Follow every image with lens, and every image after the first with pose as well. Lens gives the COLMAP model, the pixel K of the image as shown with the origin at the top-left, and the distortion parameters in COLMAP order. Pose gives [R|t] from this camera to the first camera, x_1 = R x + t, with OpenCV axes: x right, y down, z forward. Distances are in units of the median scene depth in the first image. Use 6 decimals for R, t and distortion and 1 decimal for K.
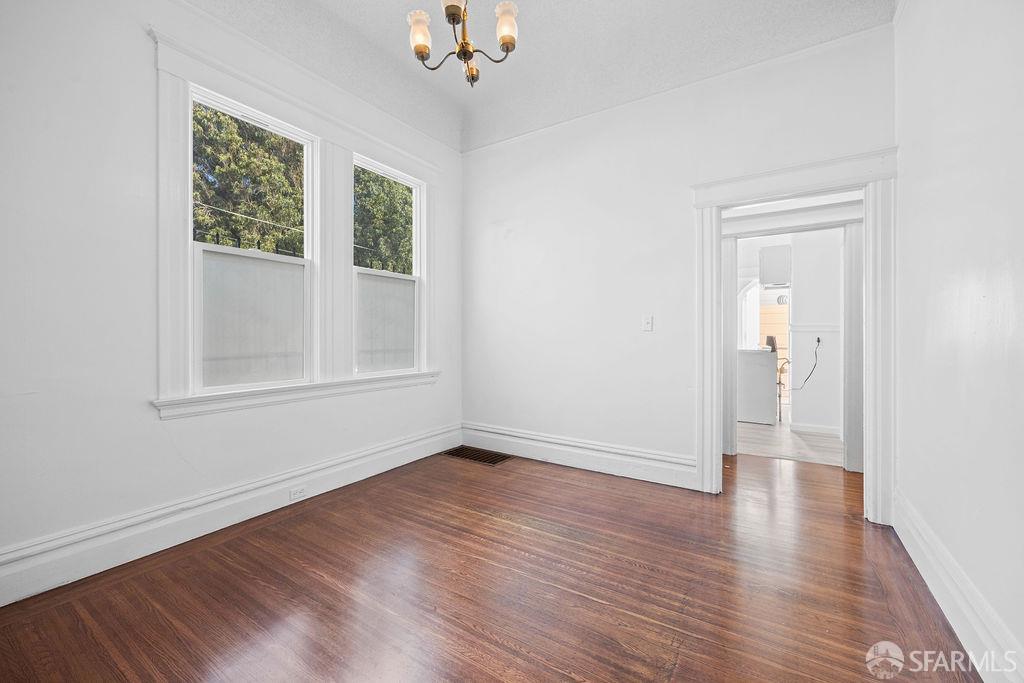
lens RADIAL K [[411.9, 0, 513.7], [0, 411.9, 329.7], [0, 0, 1]] dist [-0.002249, -0.000224]
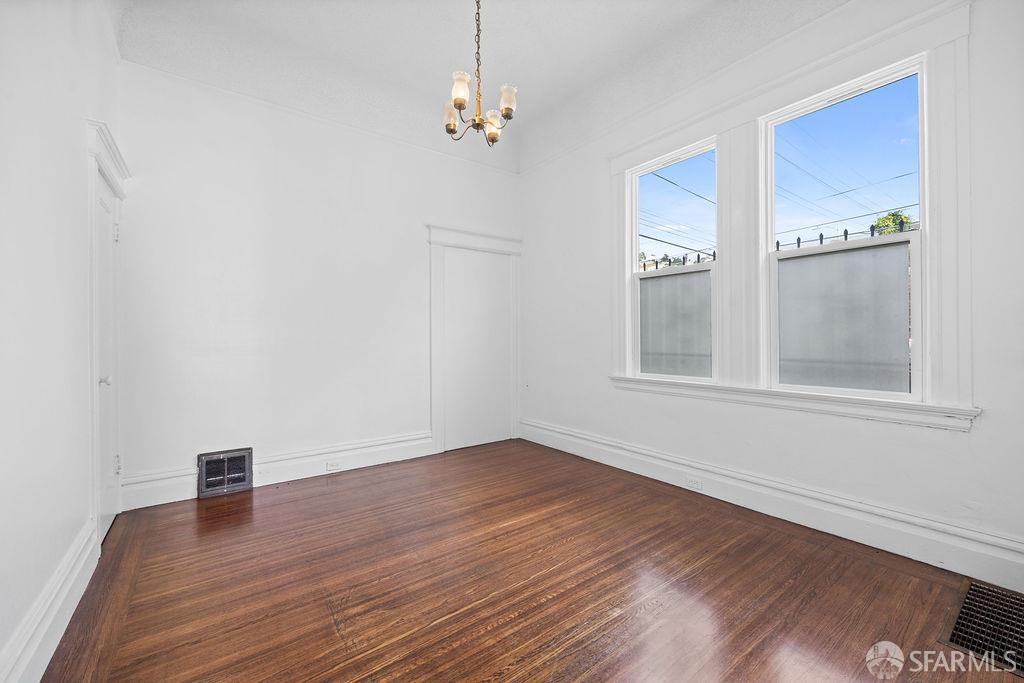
lens RADIAL K [[411.9, 0, 513.7], [0, 411.9, 329.7], [0, 0, 1]] dist [-0.002249, -0.000224]
pose [[-0.354586, -0.010870, -0.934960, 0.829320], [0.019247, 0.999636, -0.018922, 0.009352], [0.934825, -0.024705, -0.354248, 1.204224]]
